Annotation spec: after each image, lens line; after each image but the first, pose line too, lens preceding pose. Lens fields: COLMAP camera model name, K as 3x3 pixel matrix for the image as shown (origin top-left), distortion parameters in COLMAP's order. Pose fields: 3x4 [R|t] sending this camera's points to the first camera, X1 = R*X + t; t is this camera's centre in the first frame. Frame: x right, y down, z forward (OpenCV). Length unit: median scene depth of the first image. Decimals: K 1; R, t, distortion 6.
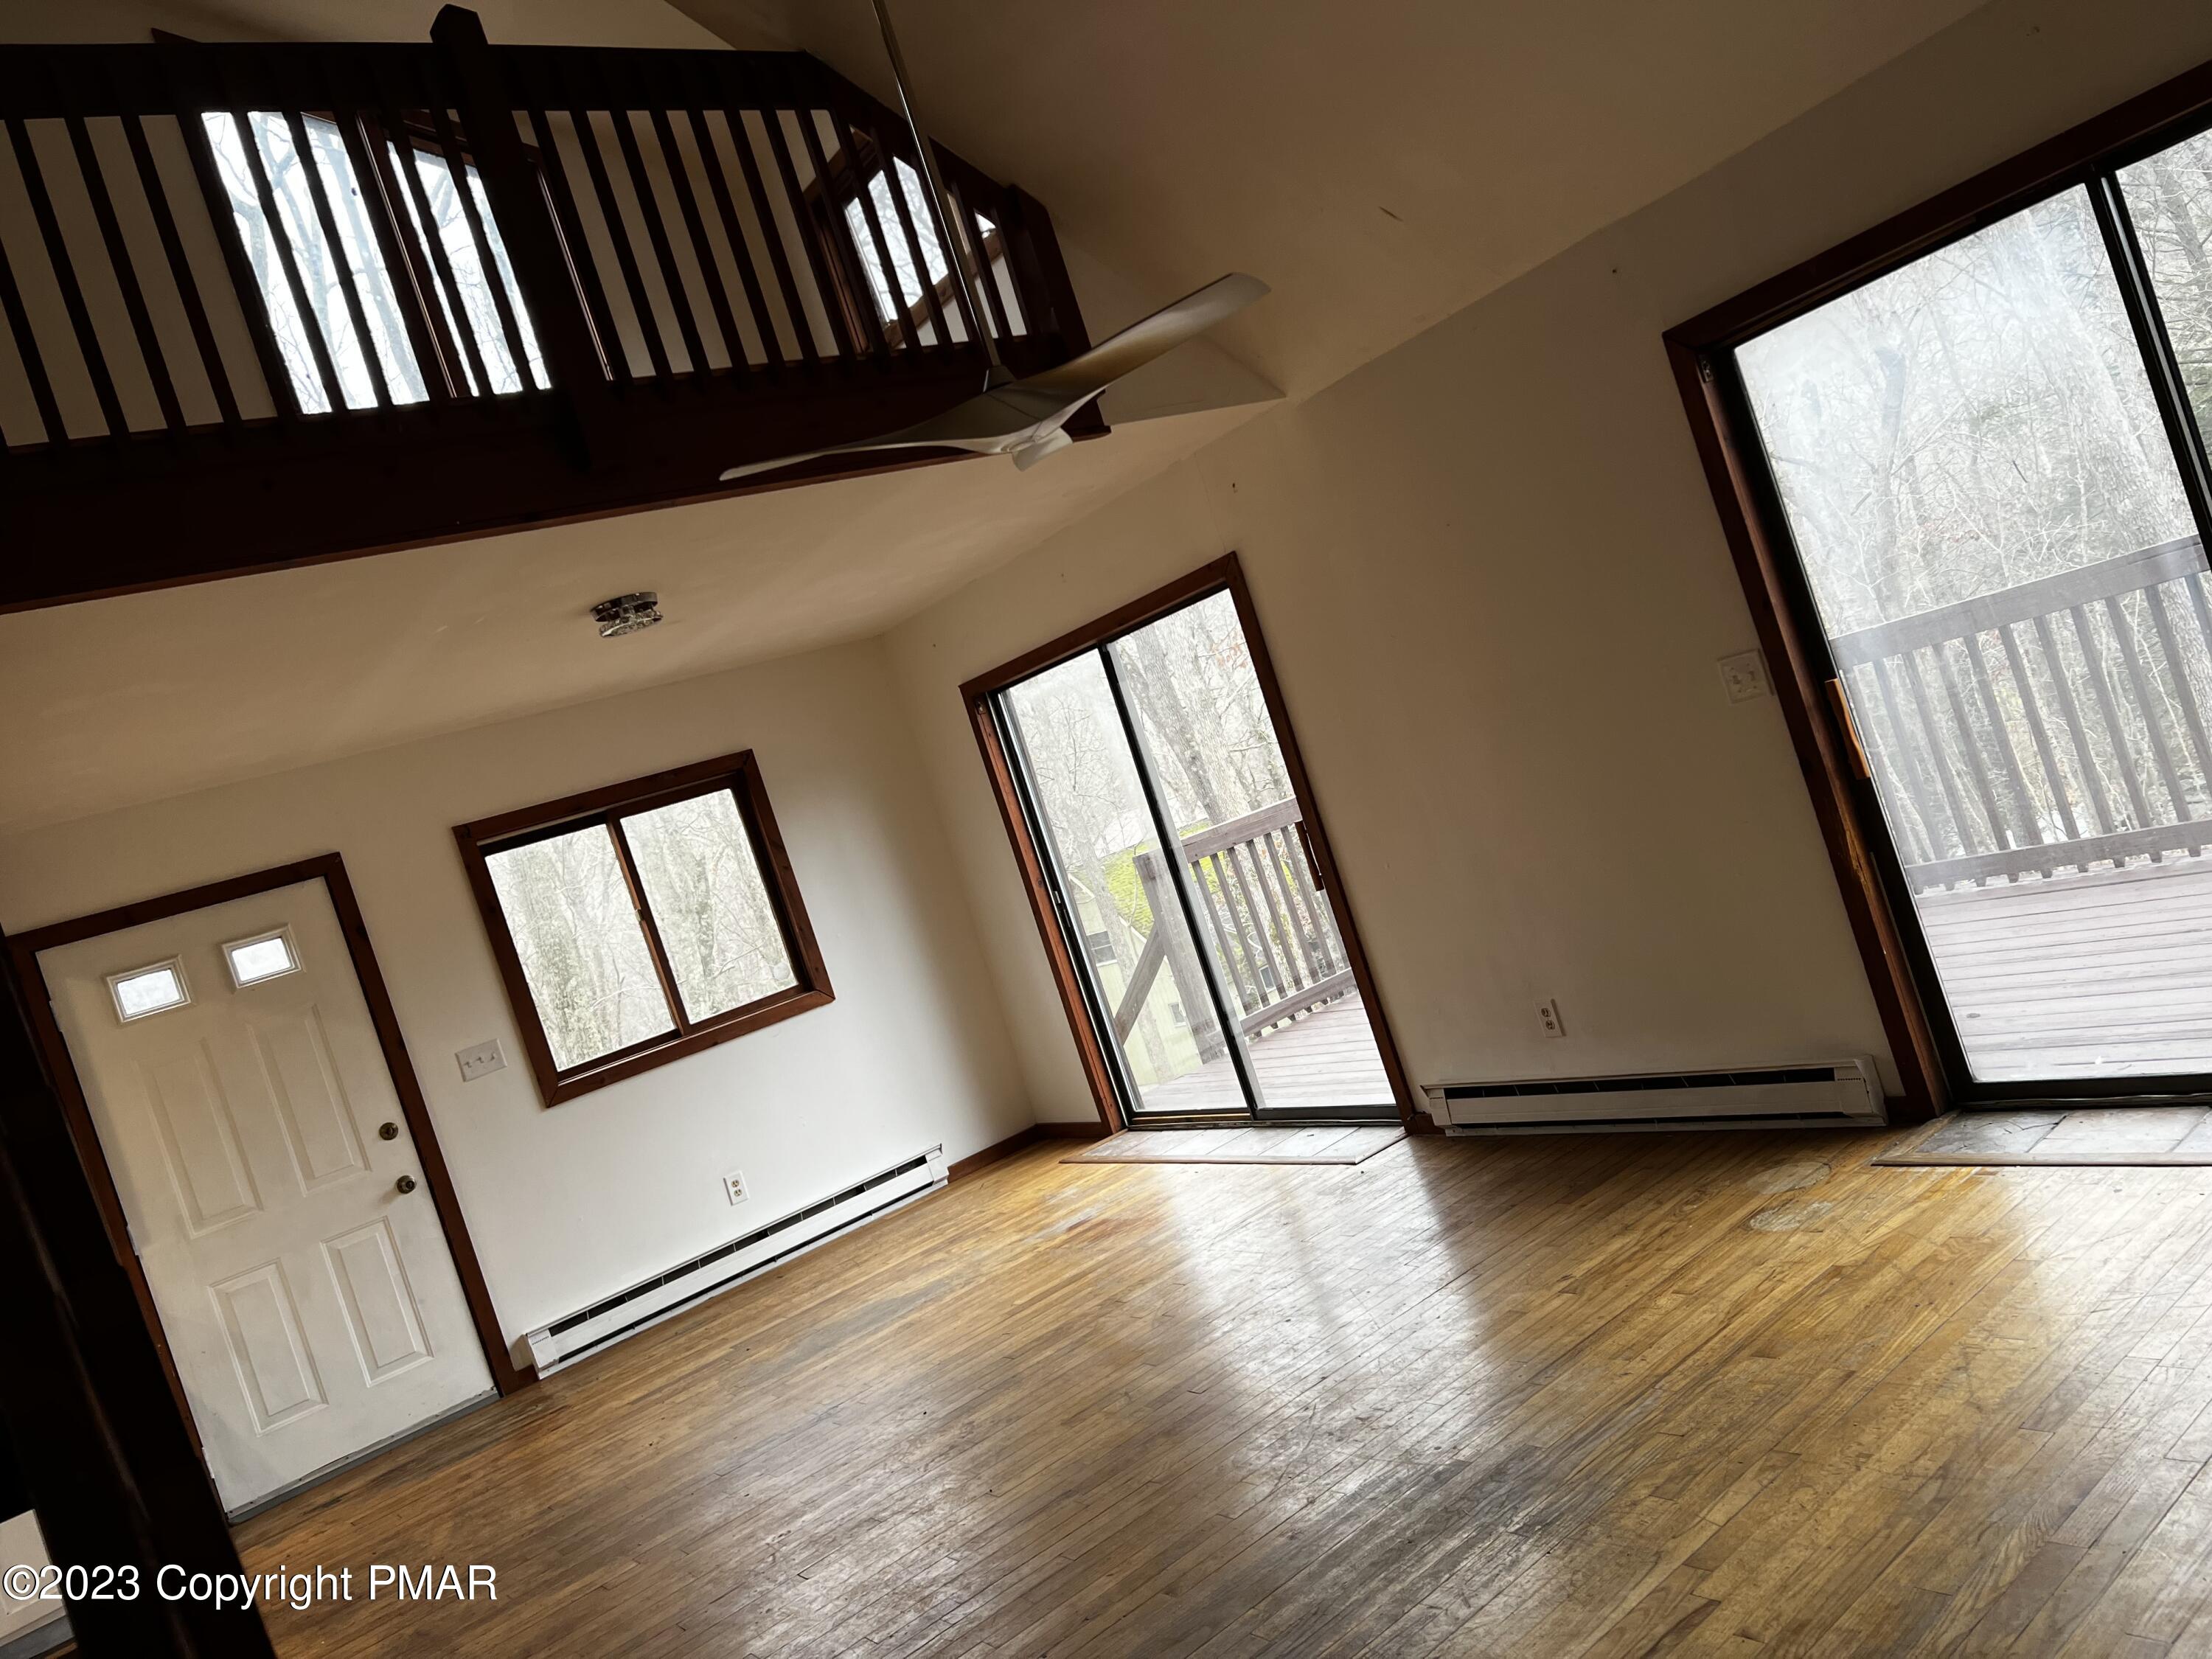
lens RADIAL K [[1643.0, 0, 1124.6], [0, 1643.0, 820.5], [0, 0, 1]] dist [0.057467, -0.054289]
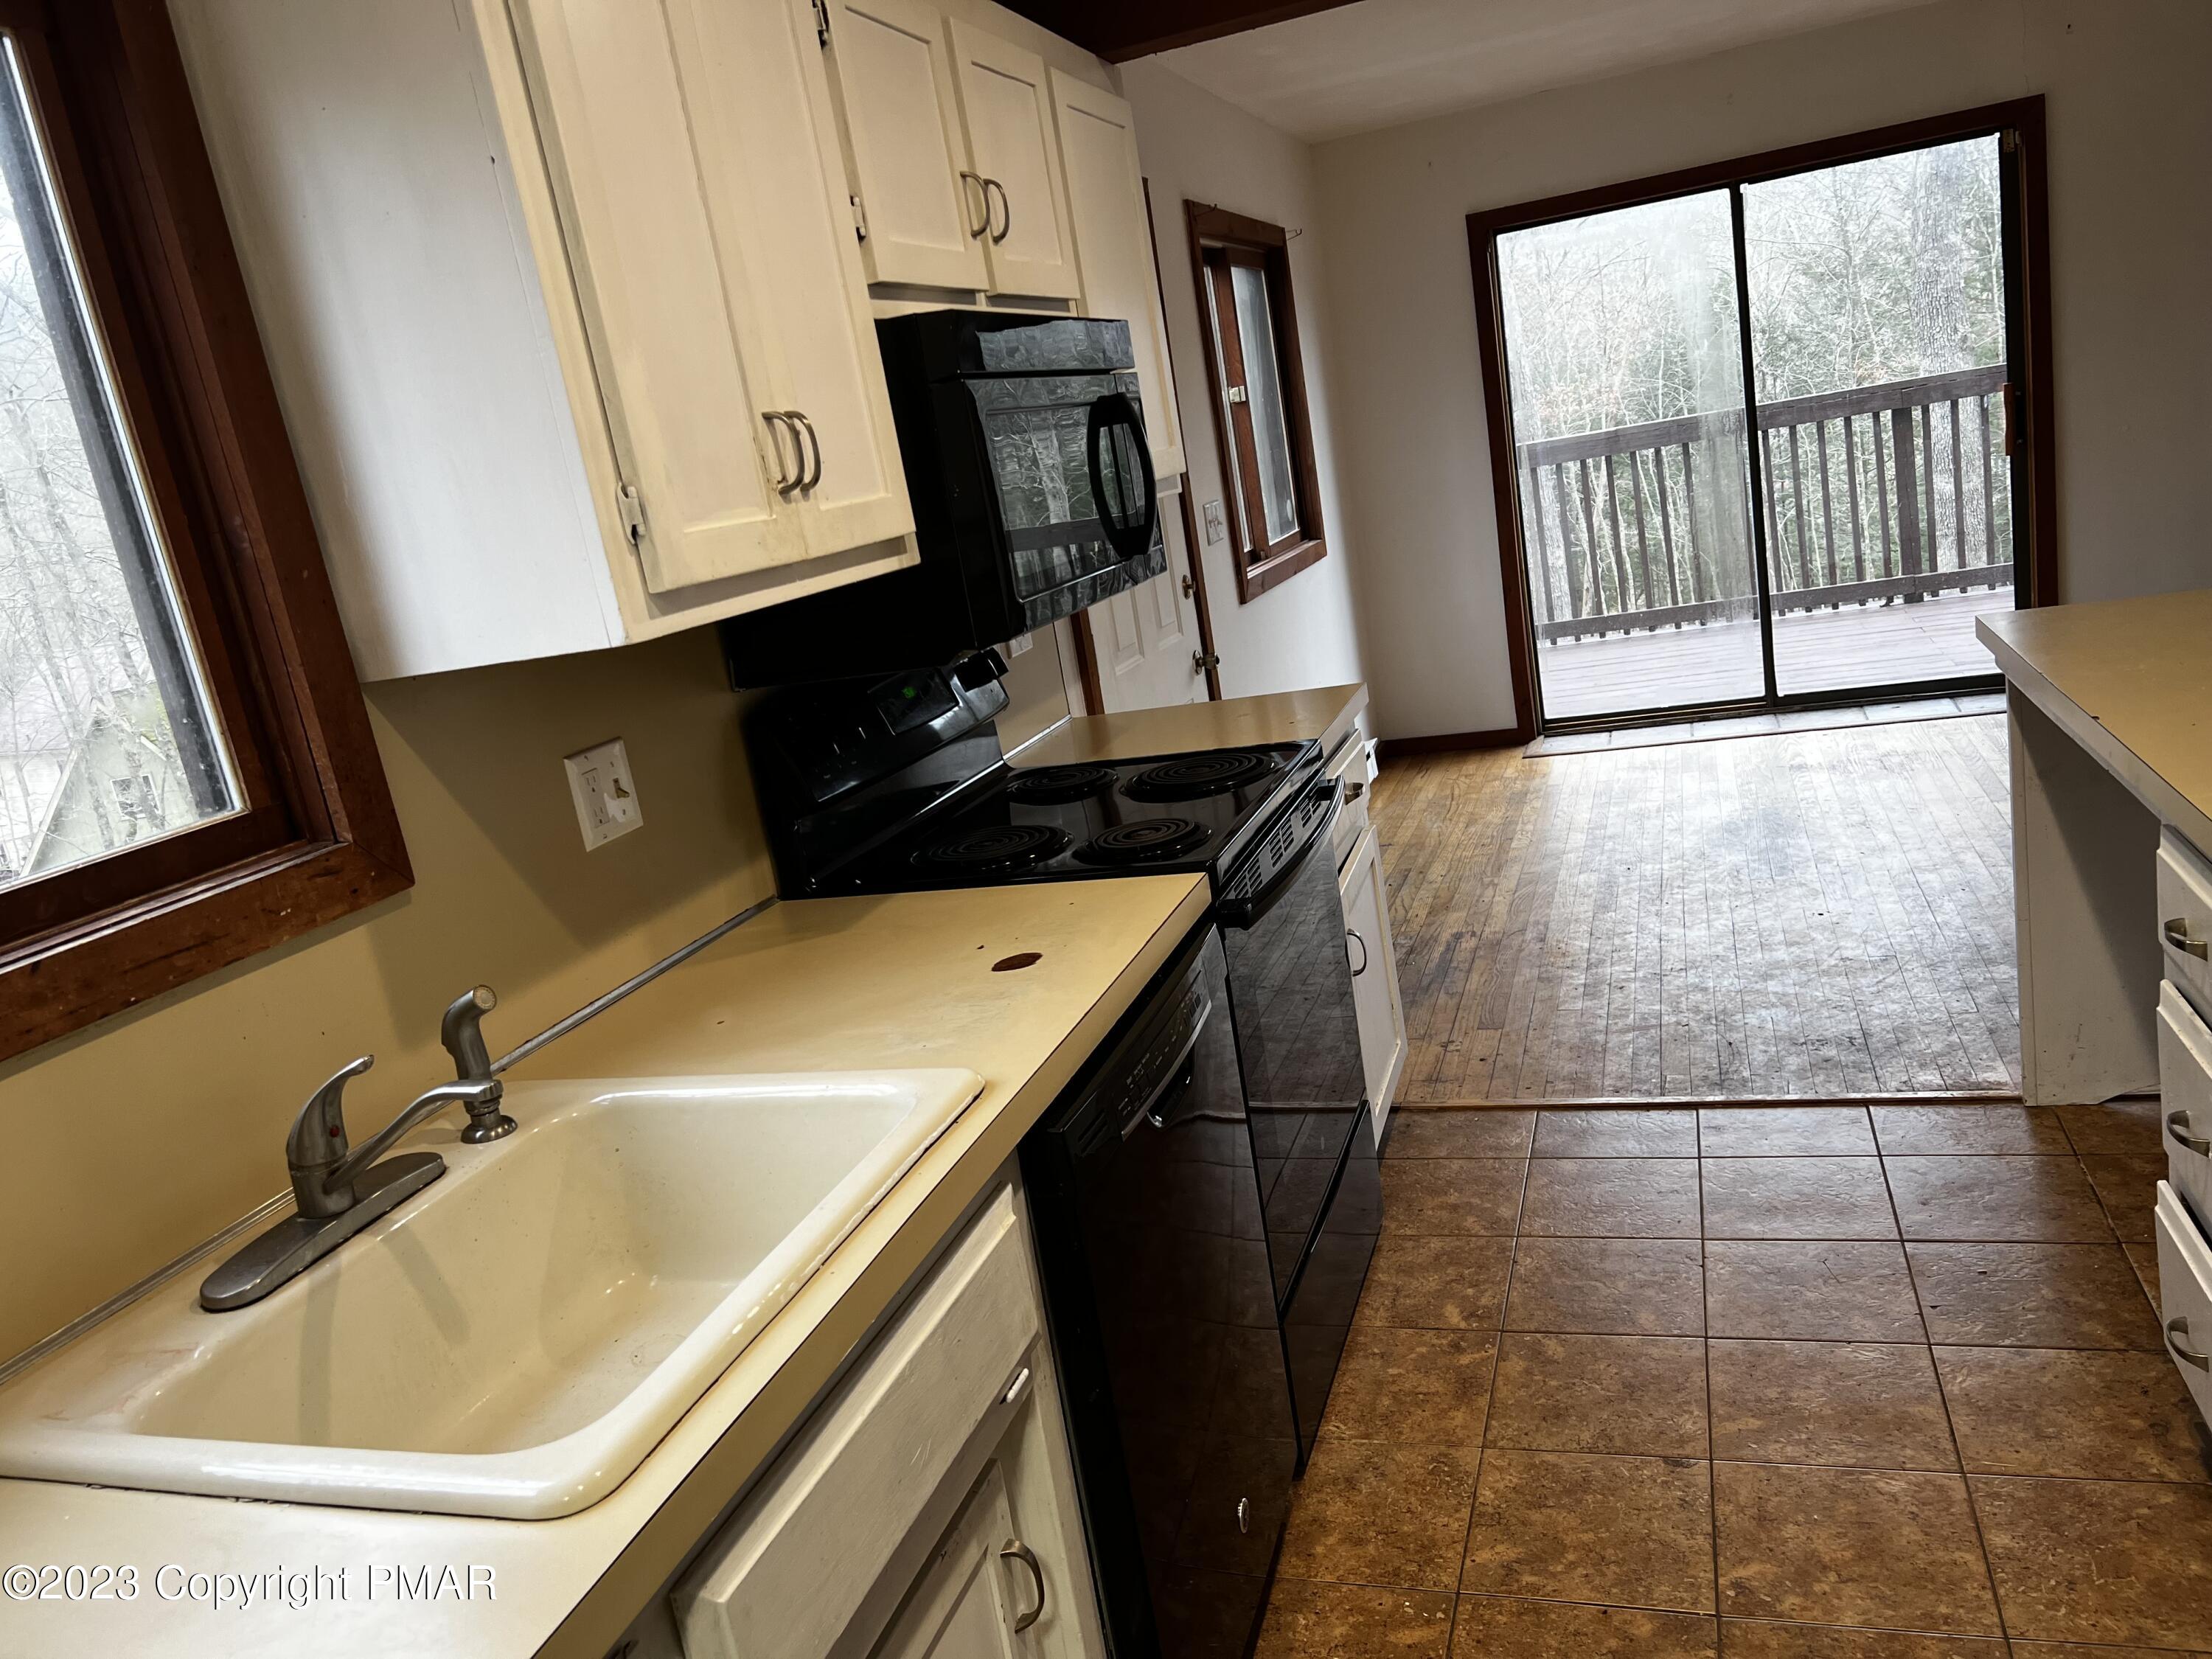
lens RADIAL K [[1643.0, 0, 1094.5], [0, 1643.0, 811.4], [0, 0, 1]] dist [0.057467, -0.054289]
pose [[0.814449, 0.056089, 0.577518, -0.974679], [-0.089930, 0.995492, 0.030141, 0.294680], [-0.573224, -0.076485, 0.815821, 0.480952]]
